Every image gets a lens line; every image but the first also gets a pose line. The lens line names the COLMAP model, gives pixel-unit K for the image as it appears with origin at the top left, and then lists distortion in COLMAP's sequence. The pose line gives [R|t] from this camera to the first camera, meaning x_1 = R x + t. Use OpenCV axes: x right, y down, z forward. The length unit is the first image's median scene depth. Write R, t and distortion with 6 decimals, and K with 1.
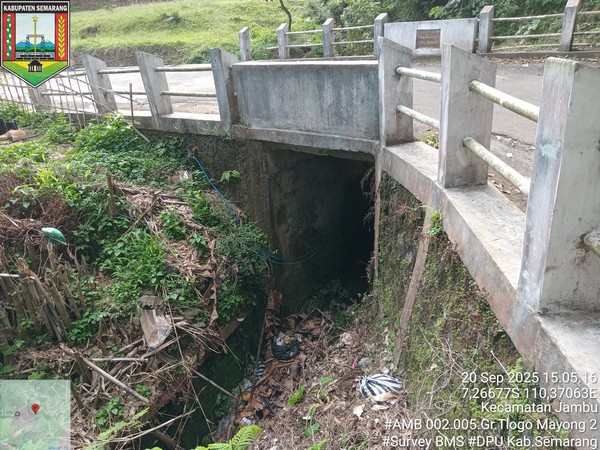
lens RADIAL K [[451.6, 0, 300.2], [0, 451.6, 224.2], [0, 0, 1]] dist [0.003851, -0.021489]
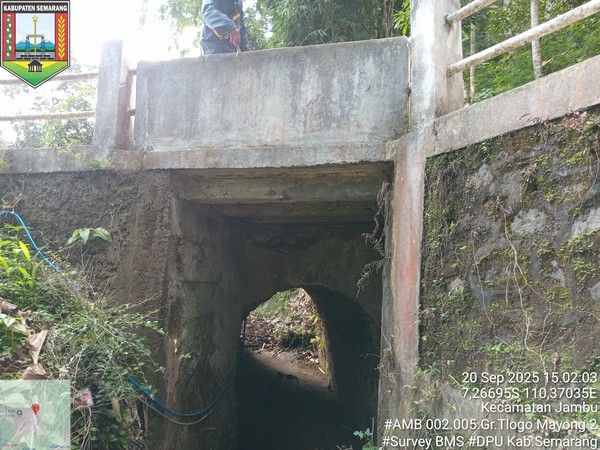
lens RADIAL K [[451.6, 0, 302.6], [0, 451.6, 217.0], [0, 0, 1]] dist [0.003851, -0.021489]
pose [[0.894485, 0.162977, 0.416334, -0.163269], [0.087433, 0.849452, -0.520372, 0.191797], [-0.438465, 0.501867, 0.745573, 0.487320]]
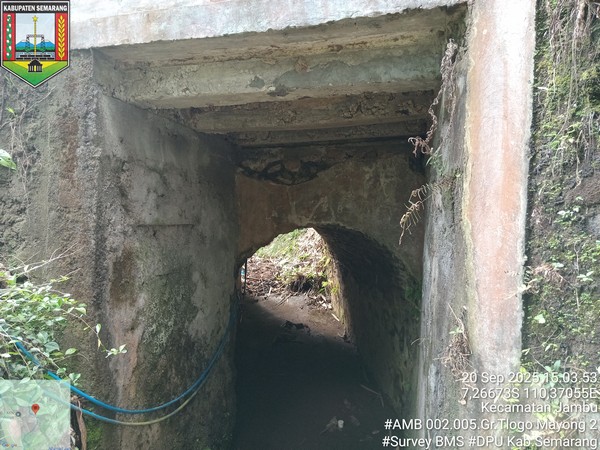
lens RADIAL K [[451.6, 0, 300.0], [0, 451.6, 221.5], [0, 0, 1]] dist [0.003851, -0.021489]
pose [[0.908049, 0.072898, 0.412471, -0.071268], [0.104715, 0.913961, -0.392059, 0.107566], [-0.405563, 0.399201, 0.822288, 0.656128]]
